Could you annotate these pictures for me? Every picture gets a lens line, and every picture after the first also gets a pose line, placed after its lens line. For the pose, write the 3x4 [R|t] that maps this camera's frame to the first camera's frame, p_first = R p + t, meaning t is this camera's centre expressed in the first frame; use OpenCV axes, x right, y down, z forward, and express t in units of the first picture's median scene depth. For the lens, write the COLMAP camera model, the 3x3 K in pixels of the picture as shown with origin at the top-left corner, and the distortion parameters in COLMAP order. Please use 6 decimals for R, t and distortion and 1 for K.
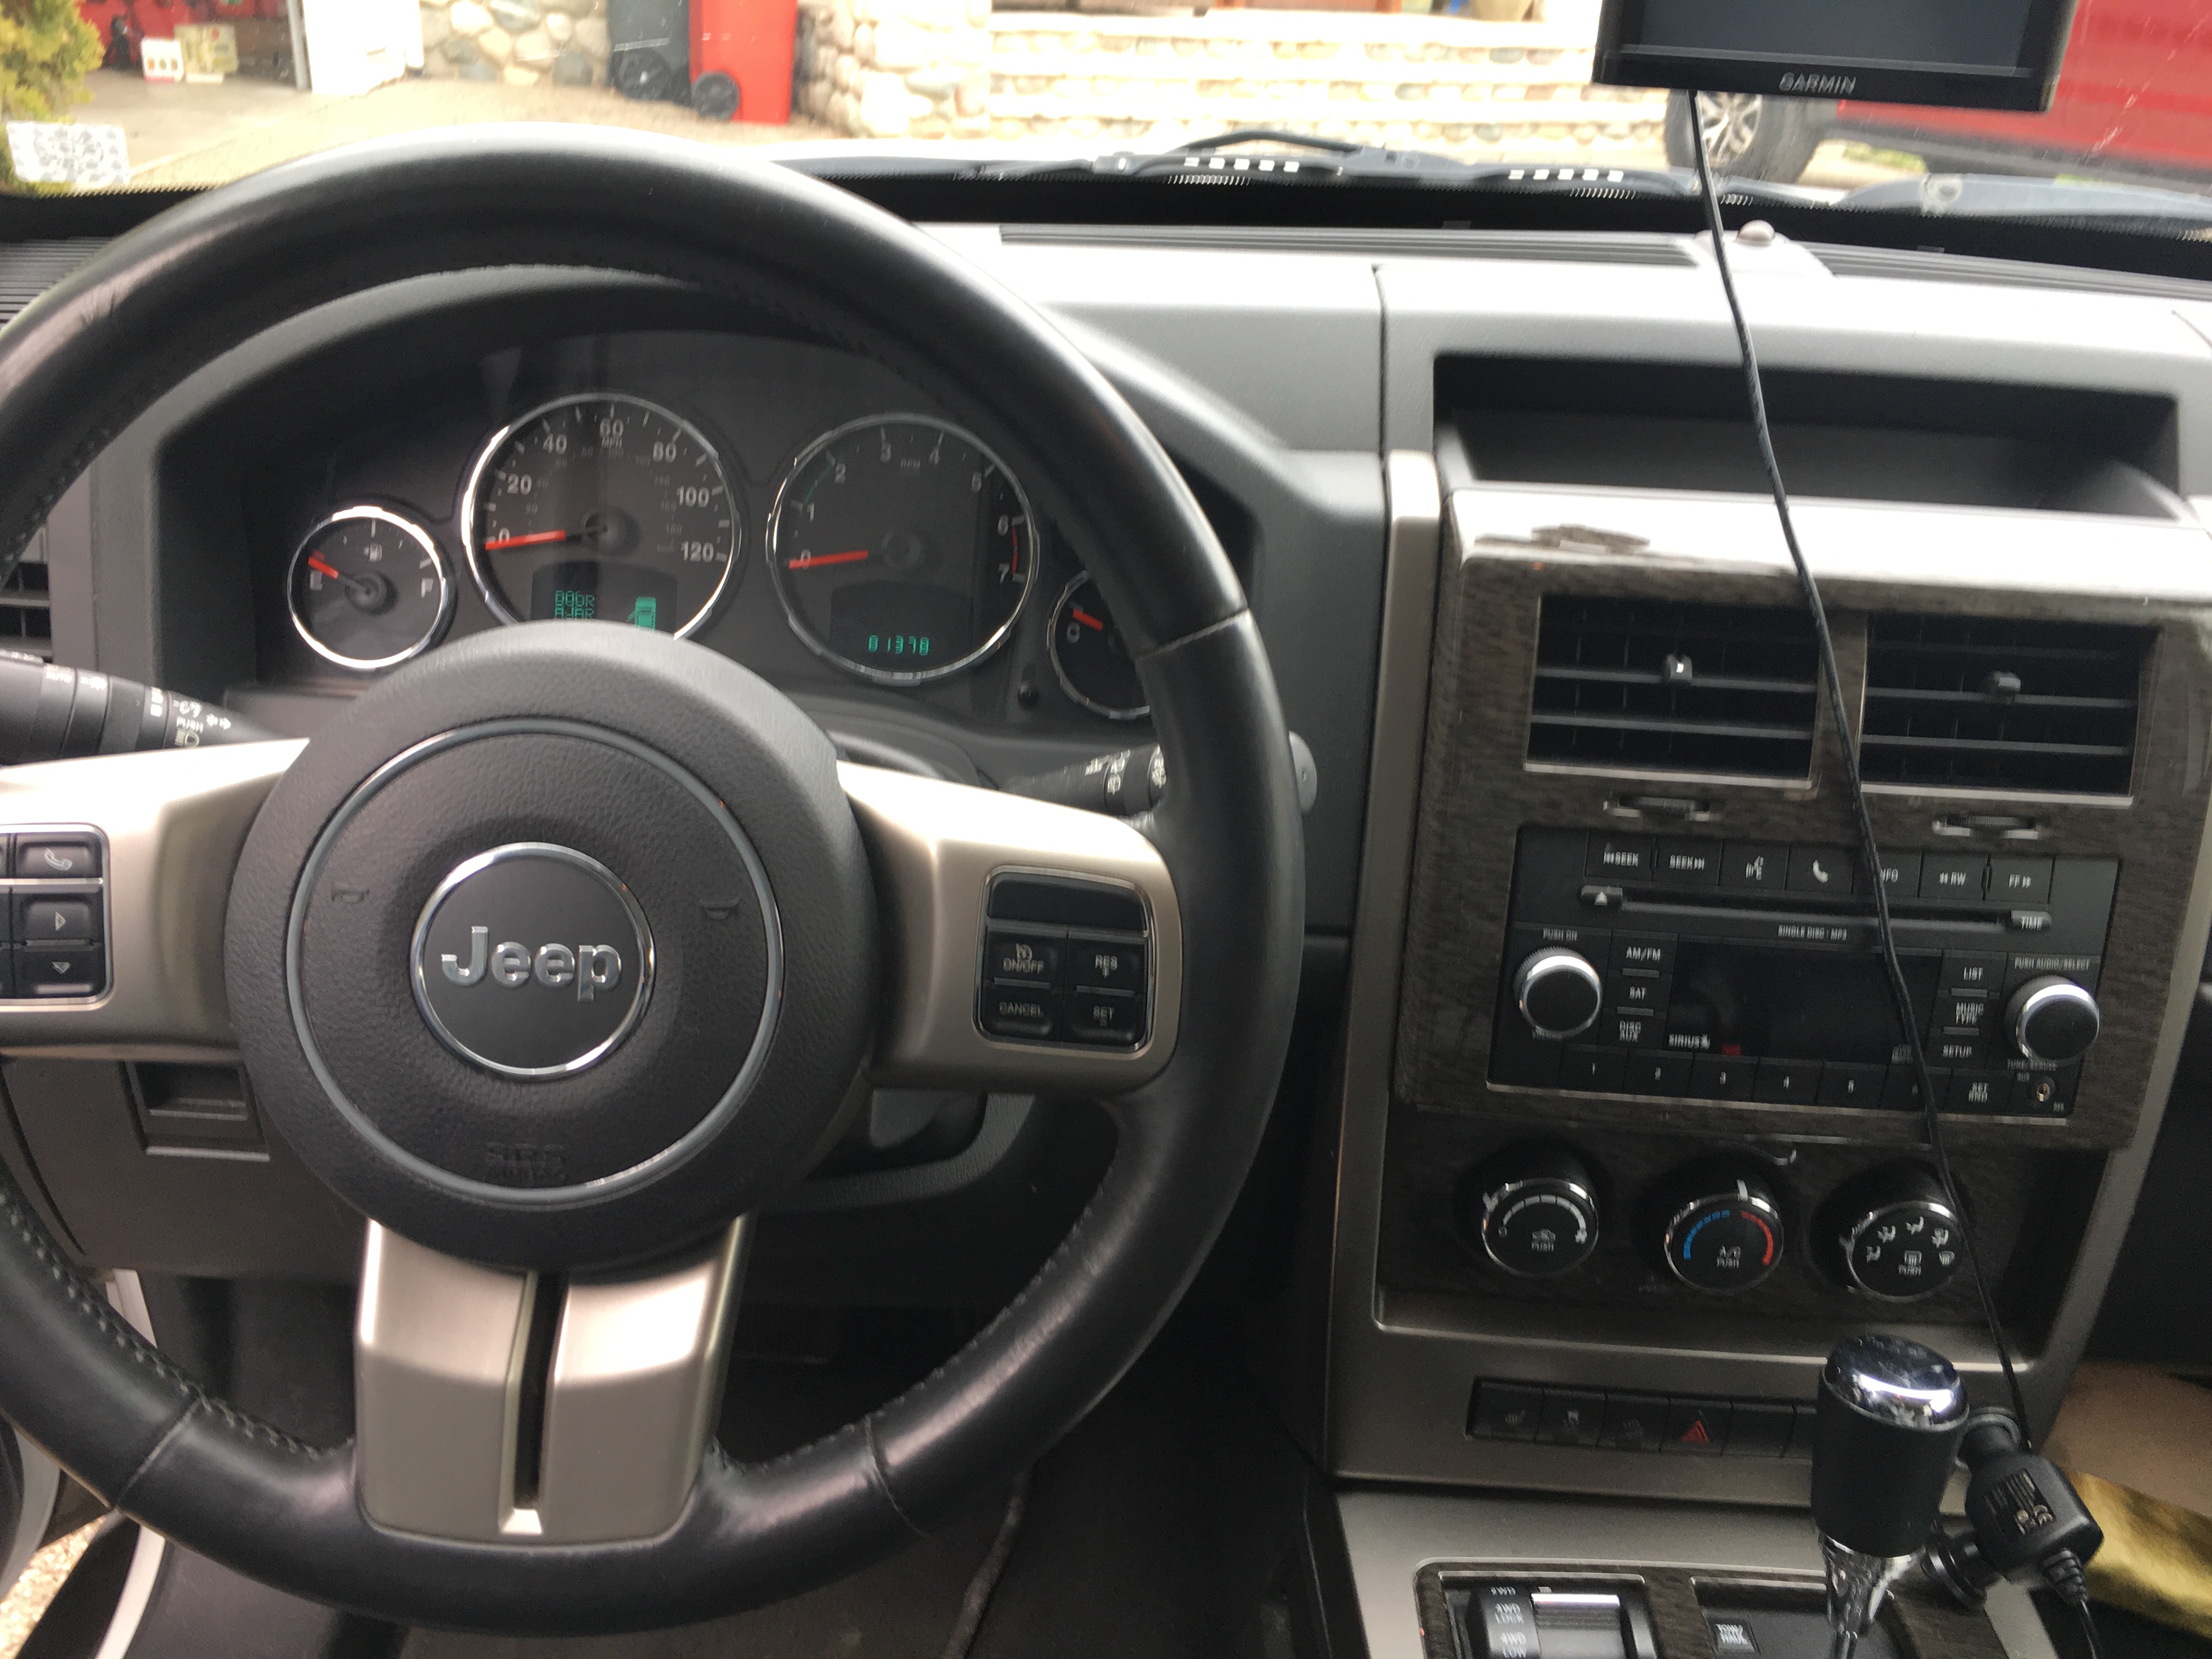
lens RADIAL K [[1920.4, 0, 1106.0], [0, 1920.4, 829.5], [0, 0, 1]] dist [0.061269, -0.001445]
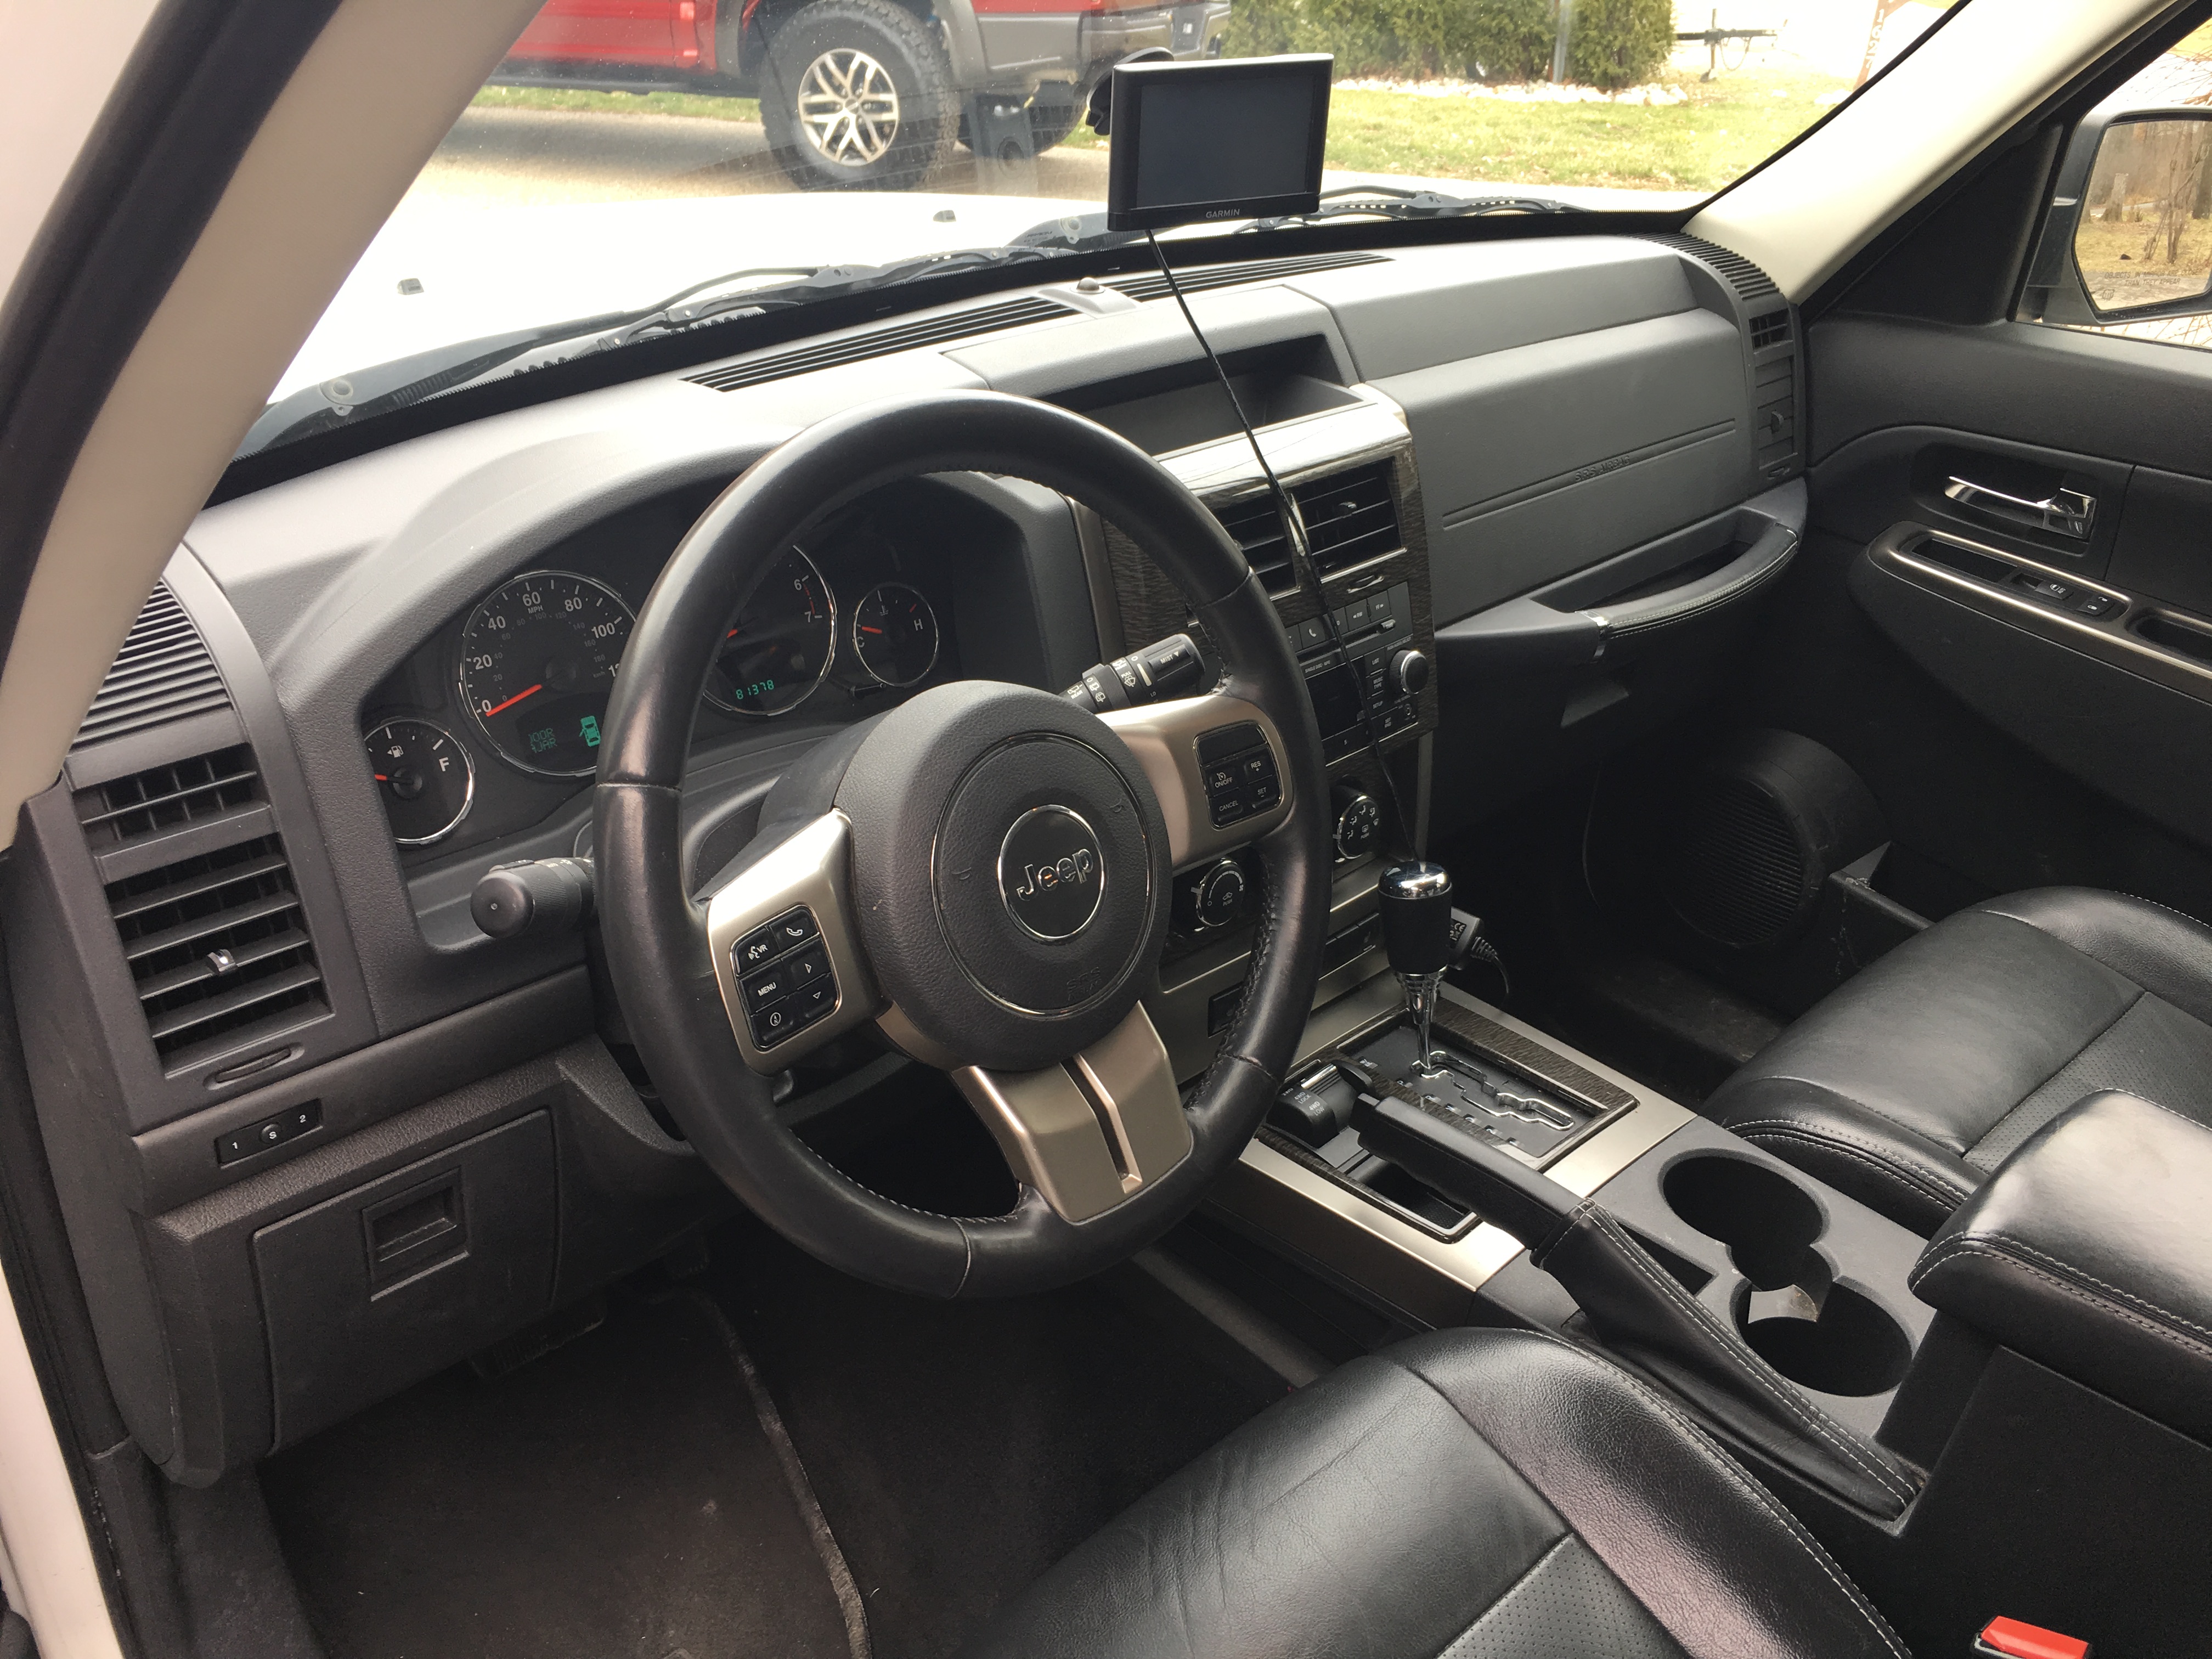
lens RADIAL K [[1920.4, 0, 1106.0], [0, 1920.4, 829.5], [0, 0, 1]] dist [0.061269, -0.001445]
pose [[0.700558, -0.361242, 0.615404, -0.927776], [0.334589, 0.928010, 0.163855, -0.164579], [-0.630293, 0.091117, 0.770992, -0.239706]]
